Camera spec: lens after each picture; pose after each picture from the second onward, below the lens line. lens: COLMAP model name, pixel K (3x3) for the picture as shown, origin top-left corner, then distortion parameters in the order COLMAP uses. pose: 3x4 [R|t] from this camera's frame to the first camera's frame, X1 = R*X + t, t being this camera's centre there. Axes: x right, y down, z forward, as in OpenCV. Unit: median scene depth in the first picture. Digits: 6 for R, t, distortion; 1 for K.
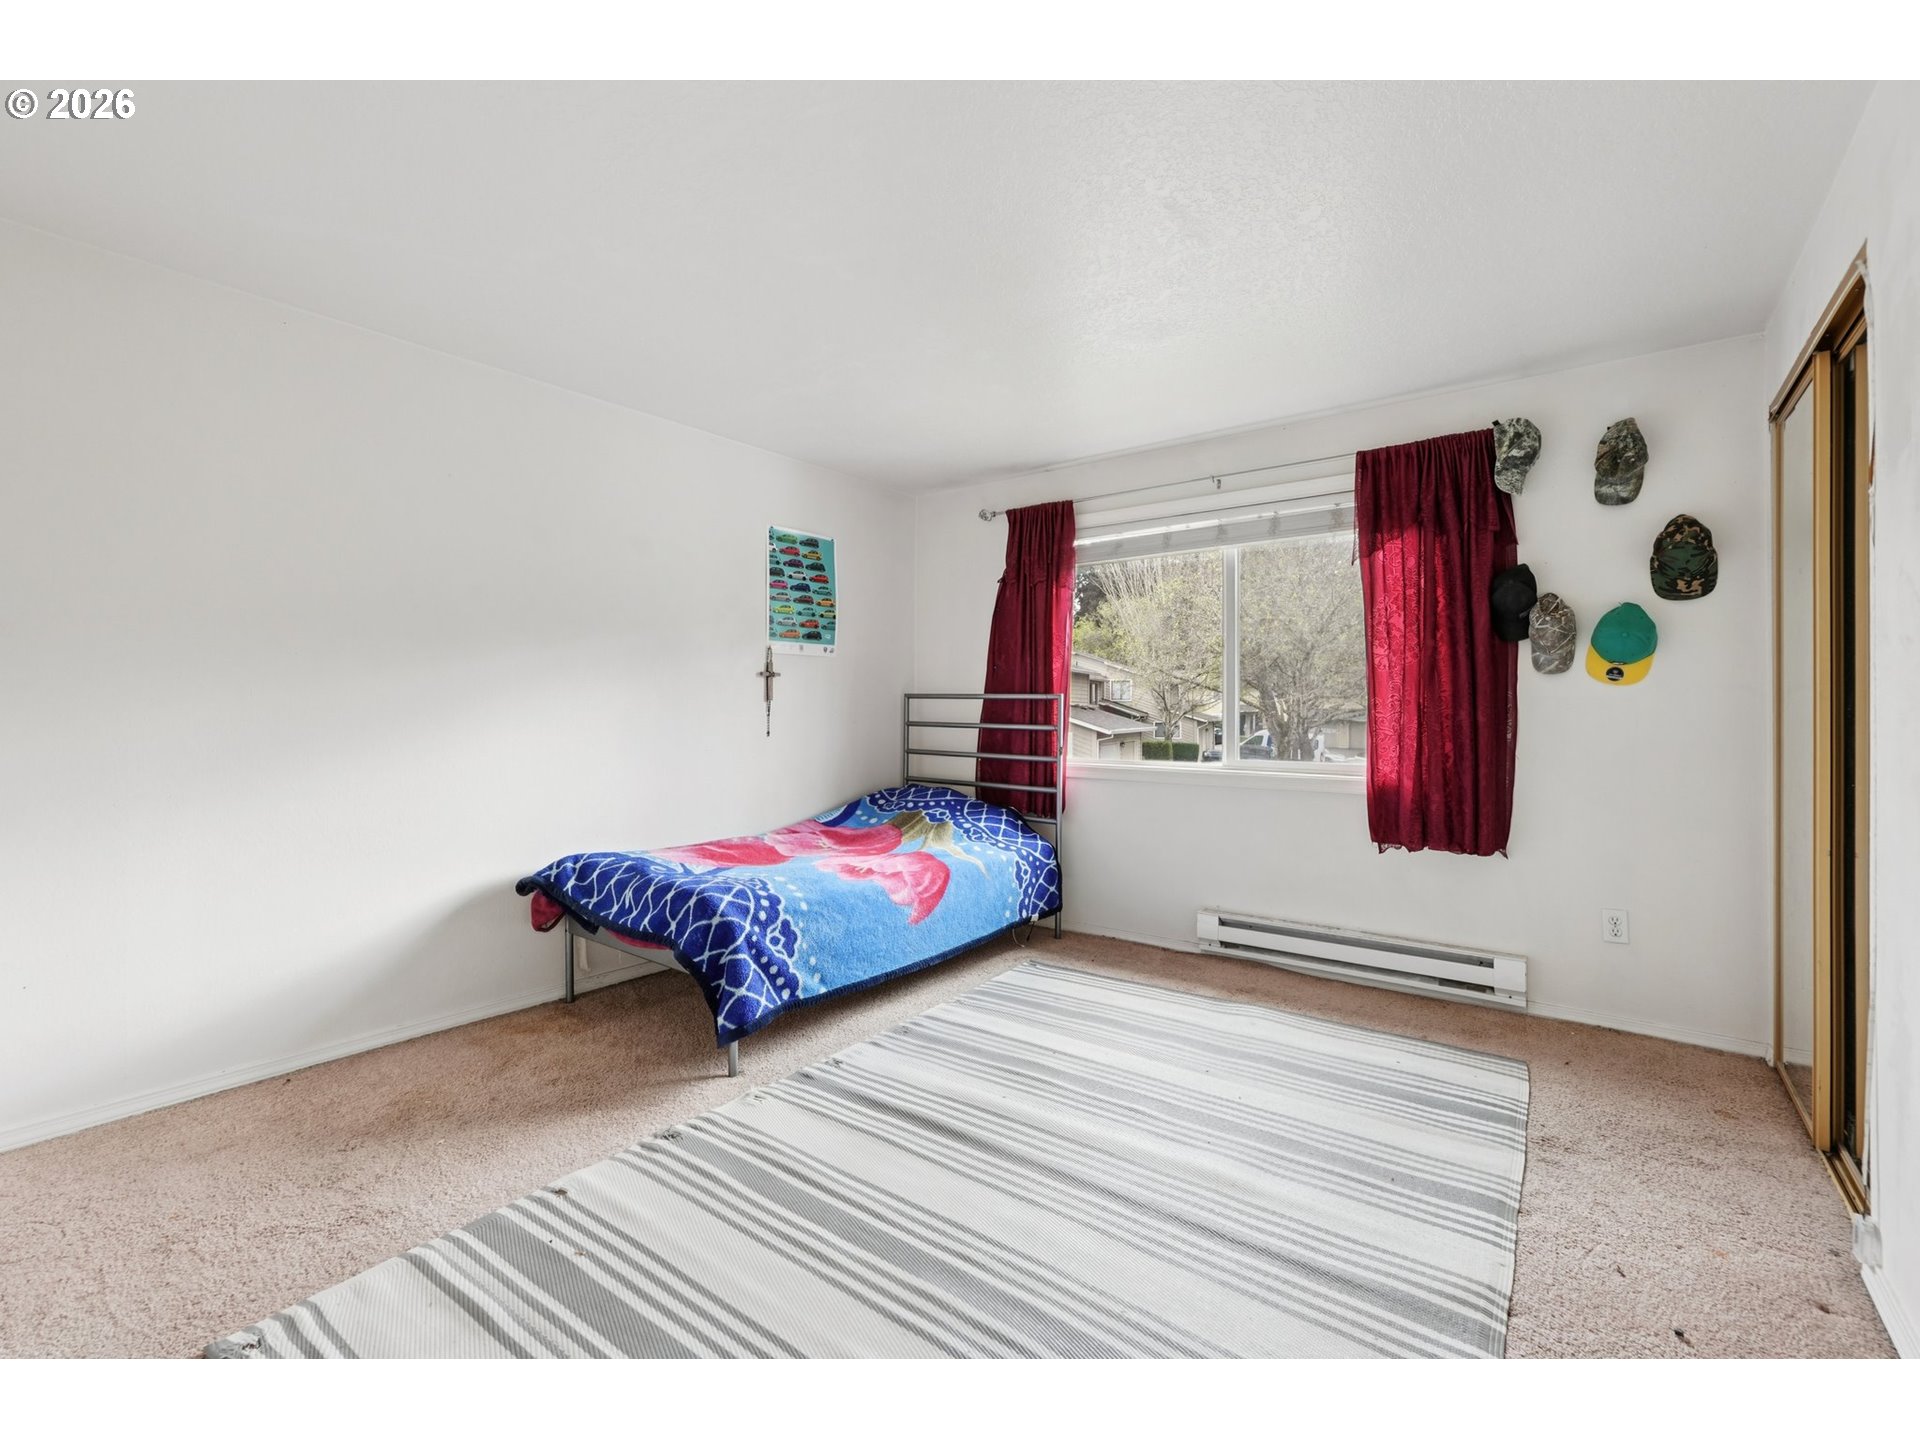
lens RADIAL K [[846.7, 0, 953.8], [0, 846.7, 709.3], [0, 0, 1]] dist [-0.009244, 0.000688]
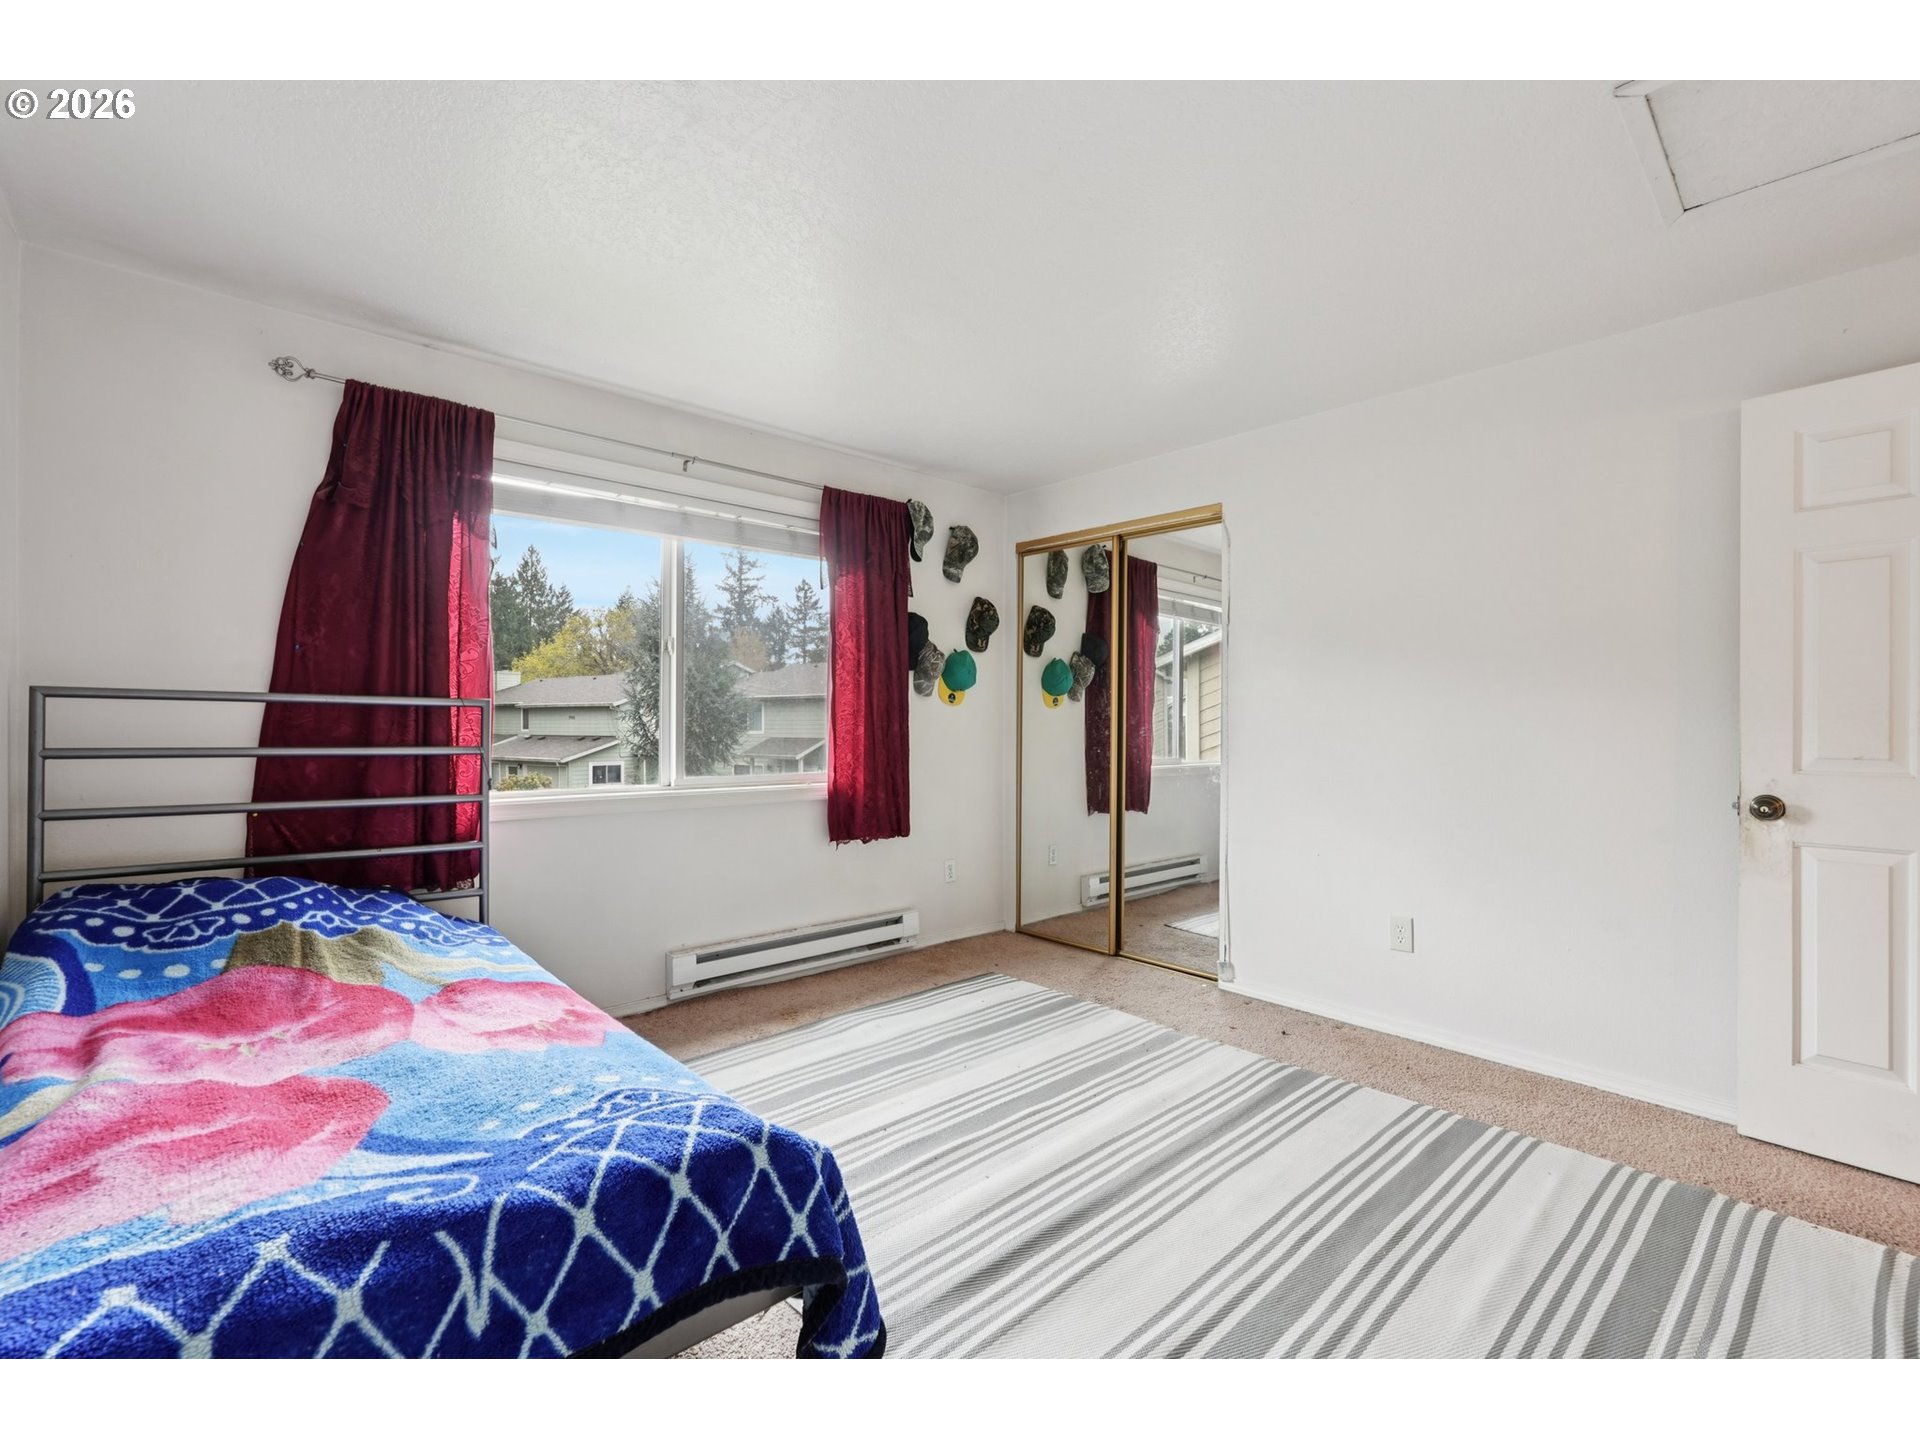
lens RADIAL K [[845.3, 0, 955.7], [0, 845.3, 727.4], [0, 0, 1]] dist [-0.012316, 0.004170]
pose [[0.175041, -0.009551, 0.984515, -0.586098], [-0.005141, 0.999930, 0.010614, -0.005865], [-0.984548, -0.006919, 0.174979, 0.659333]]
